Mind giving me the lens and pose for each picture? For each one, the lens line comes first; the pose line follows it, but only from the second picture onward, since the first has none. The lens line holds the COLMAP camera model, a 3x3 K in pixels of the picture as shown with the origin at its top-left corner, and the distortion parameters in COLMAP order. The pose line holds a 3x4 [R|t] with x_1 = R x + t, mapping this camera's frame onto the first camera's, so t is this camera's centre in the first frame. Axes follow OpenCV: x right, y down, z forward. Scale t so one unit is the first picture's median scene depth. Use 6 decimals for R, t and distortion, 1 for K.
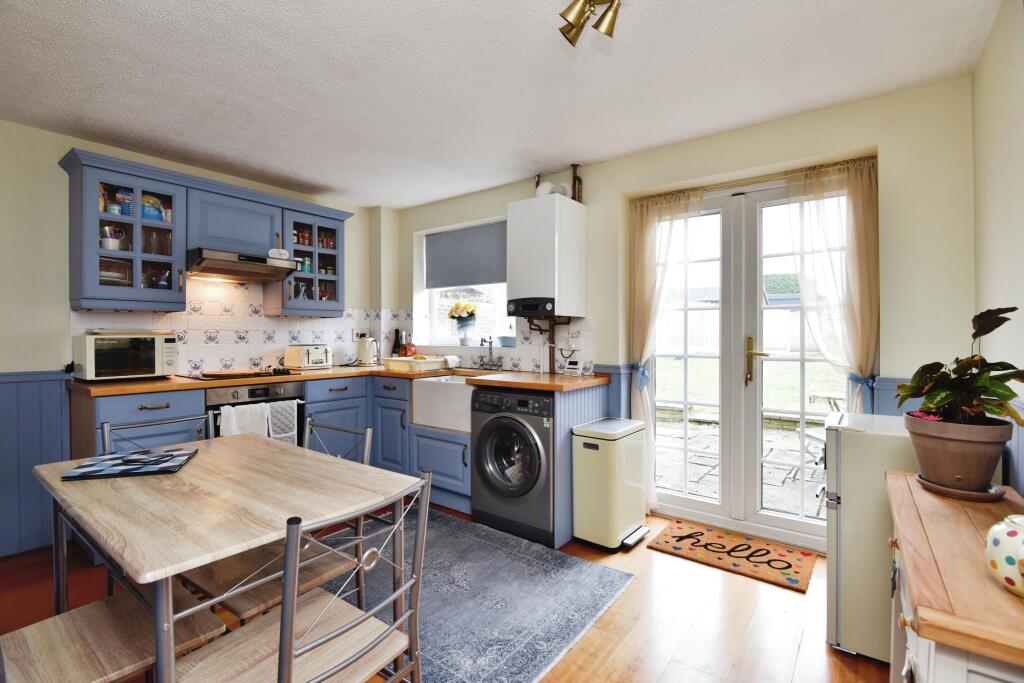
lens RADIAL K [[481.9, 0, 512.0], [0, 481.9, 341.5], [0, 0, 1]] dist [-0.004172, -0.007711]
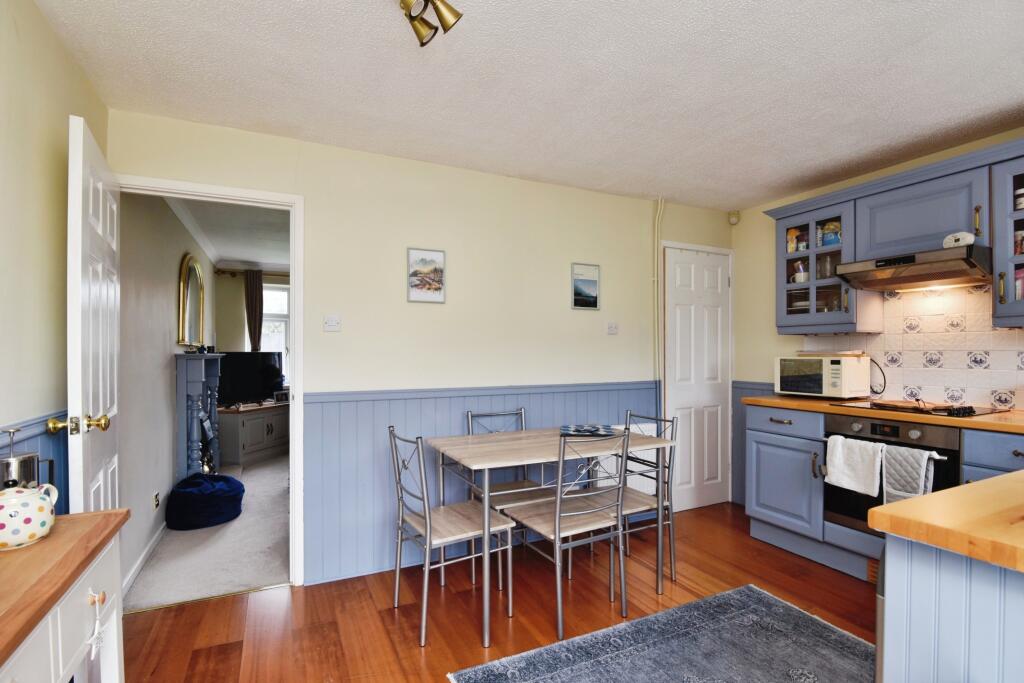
lens RADIAL K [[481.9, 0, 512.0], [0, 481.9, 341.5], [0, 0, 1]] dist [-0.004172, -0.007711]
pose [[-0.451539, -0.026368, -0.891862, 0.431461], [-0.015340, 0.999645, -0.021788, -0.011908], [0.892120, 0.003843, -0.451783, 0.777537]]
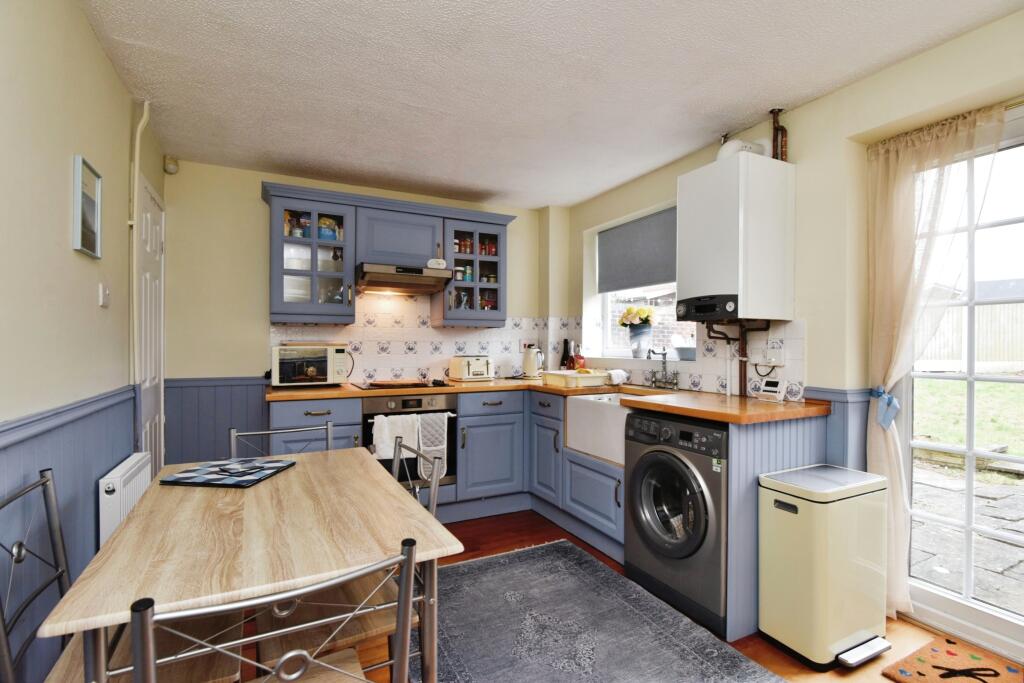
lens RADIAL K [[492.1, 0, 508.8], [0, 492.1, 352.0], [0, 0, 1]] dist [-0.003573, -0.008021]
pose [[0.897825, 0.003740, -0.440336, 0.098768], [-0.004447, 0.999990, -0.000572, -0.000884], [0.440330, 0.002472, 0.897833, 0.165038]]
